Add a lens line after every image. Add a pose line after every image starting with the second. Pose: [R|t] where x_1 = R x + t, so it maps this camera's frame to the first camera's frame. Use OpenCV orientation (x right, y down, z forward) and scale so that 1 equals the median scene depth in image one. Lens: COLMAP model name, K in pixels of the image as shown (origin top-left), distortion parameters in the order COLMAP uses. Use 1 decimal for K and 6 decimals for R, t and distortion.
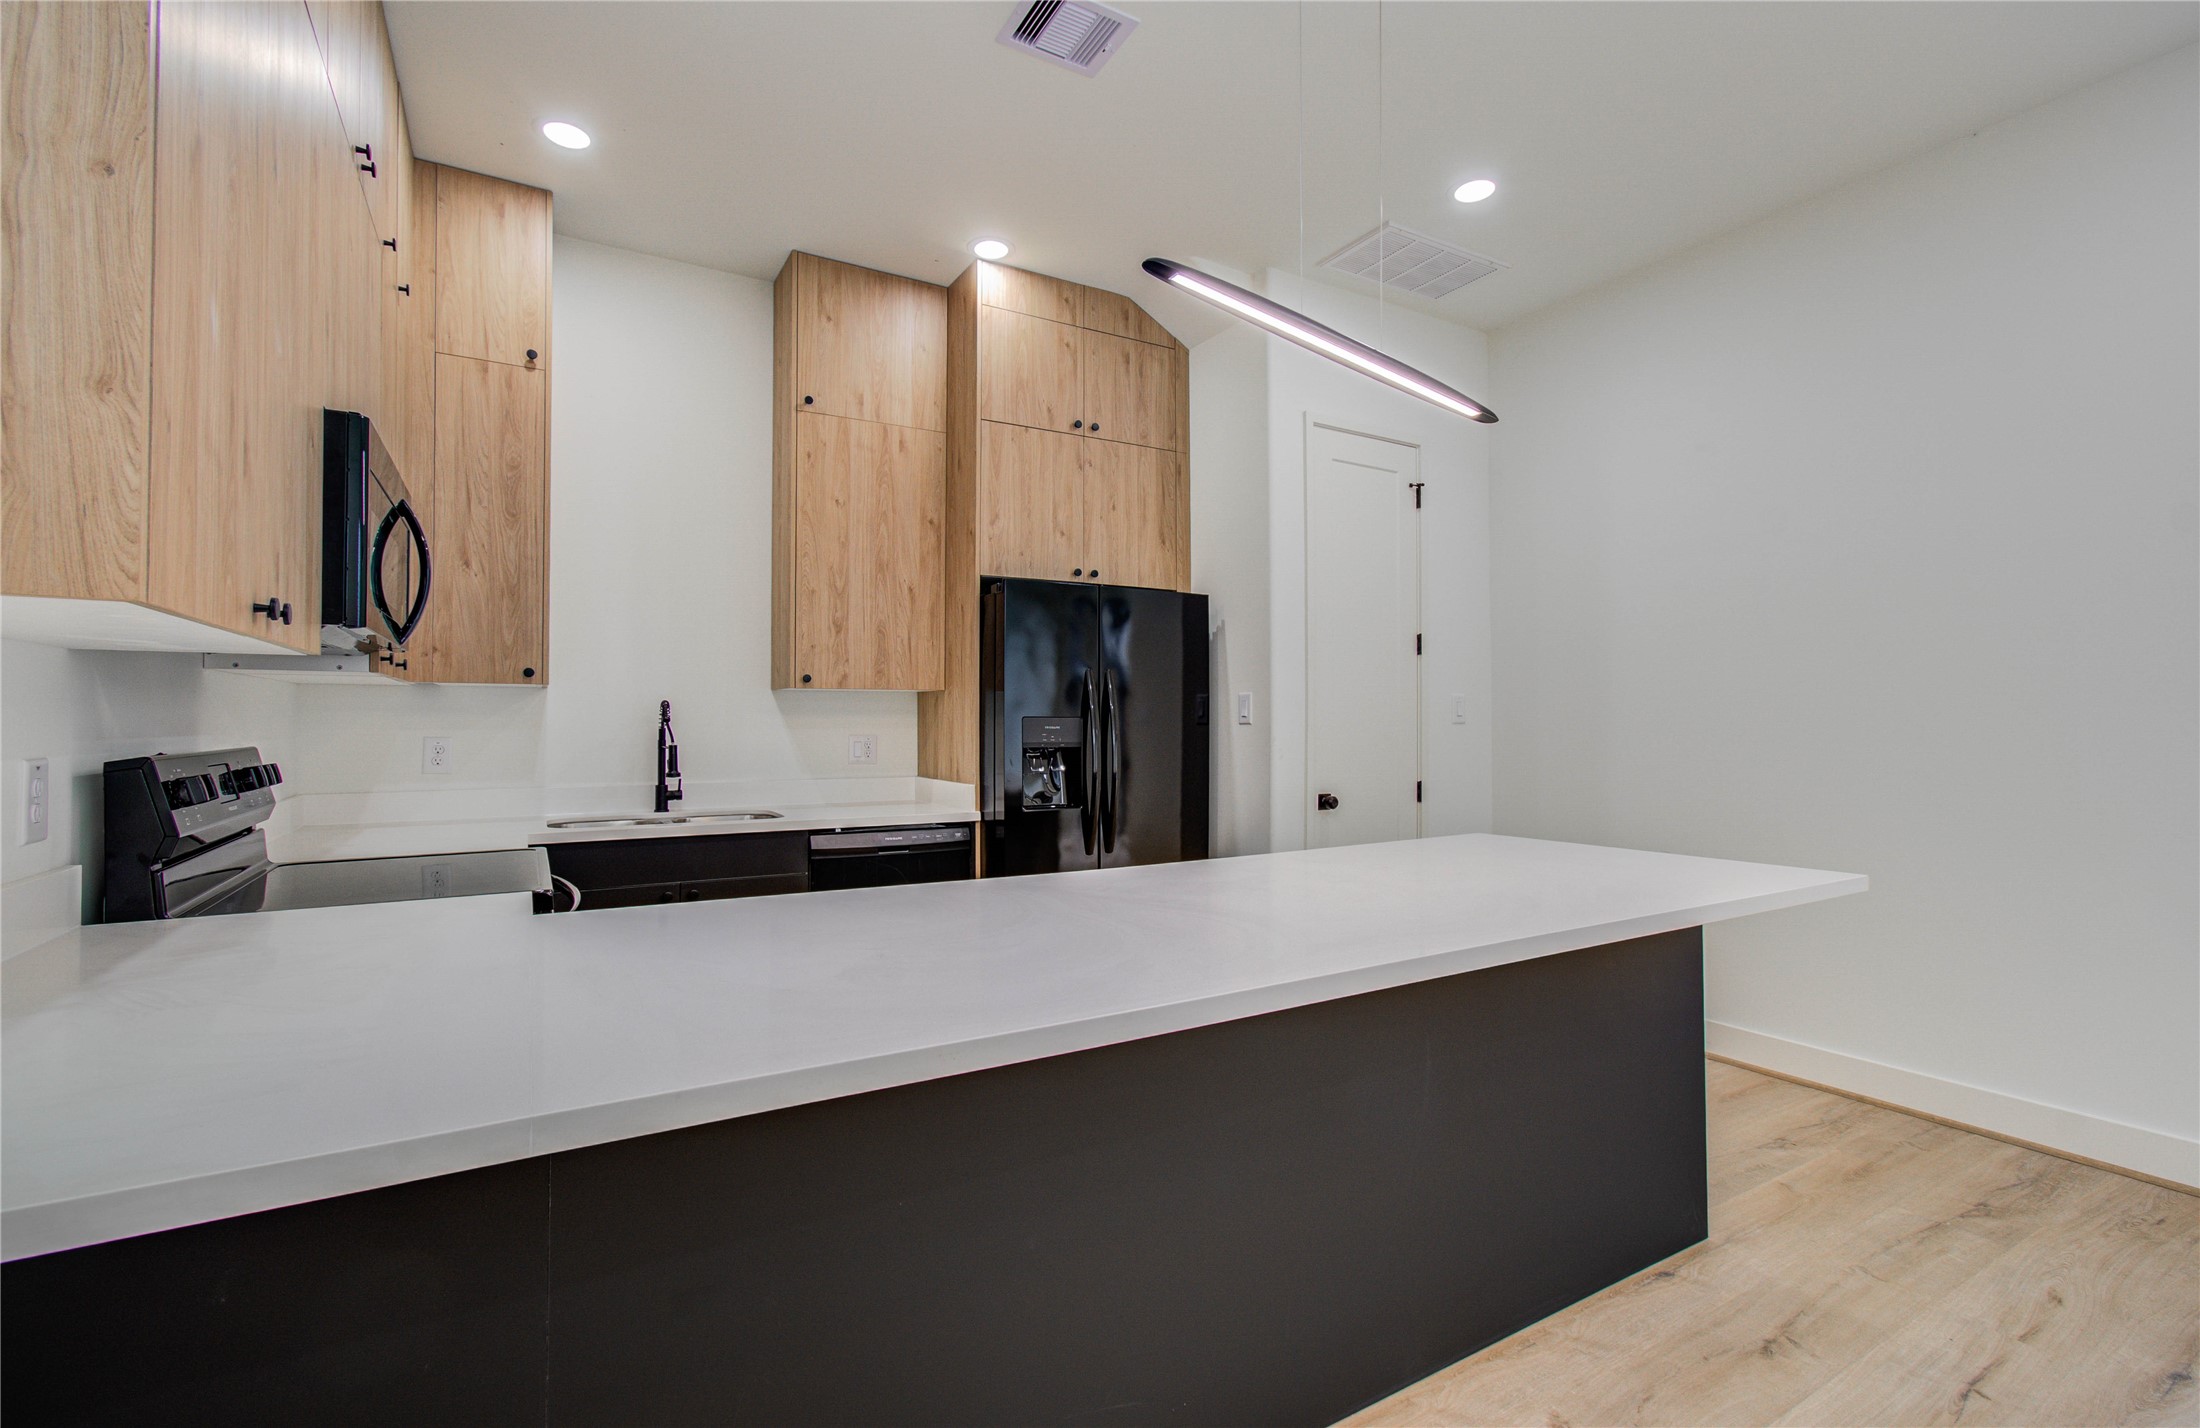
lens RADIAL K [[961.0, 0, 1069.2], [0, 961.0, 707.2], [0, 0, 1]] dist [-0.002834, 0.003585]
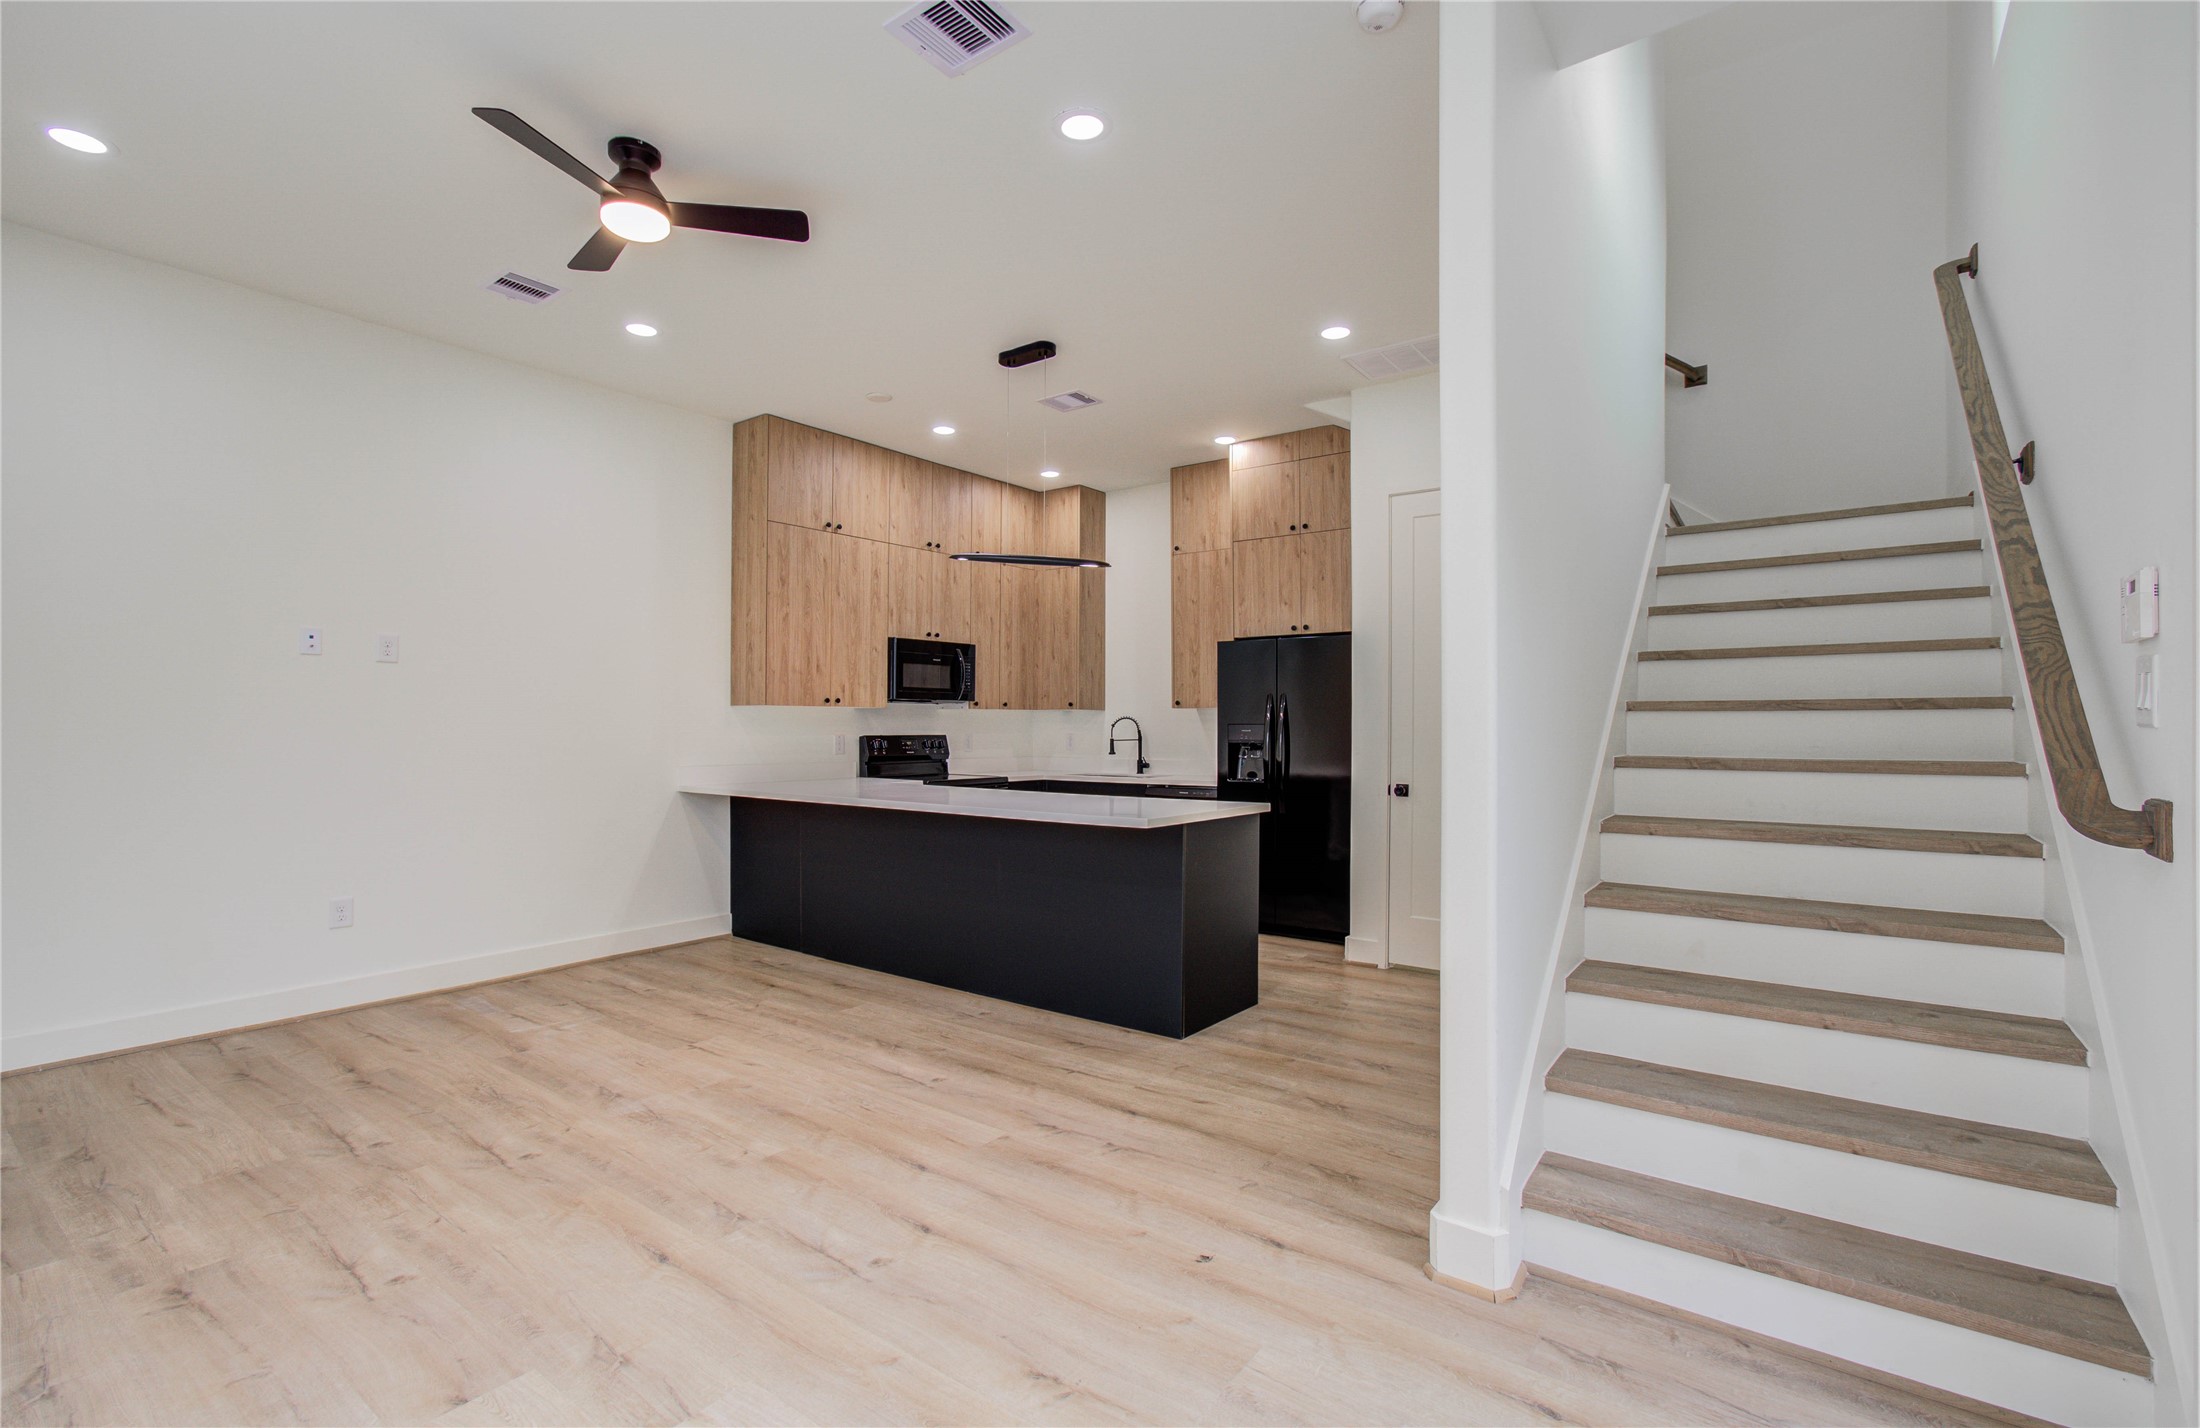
lens RADIAL K [[961.0, 0, 1099.7], [0, 961.0, 727.8], [0, 0, 1]] dist [-0.002834, 0.003585]
pose [[0.395696, 0.000985, -0.918381, 1.318436], [0.013305, 0.999888, 0.006805, 0.001394], [0.918285, -0.014912, 0.395639, 0.138528]]
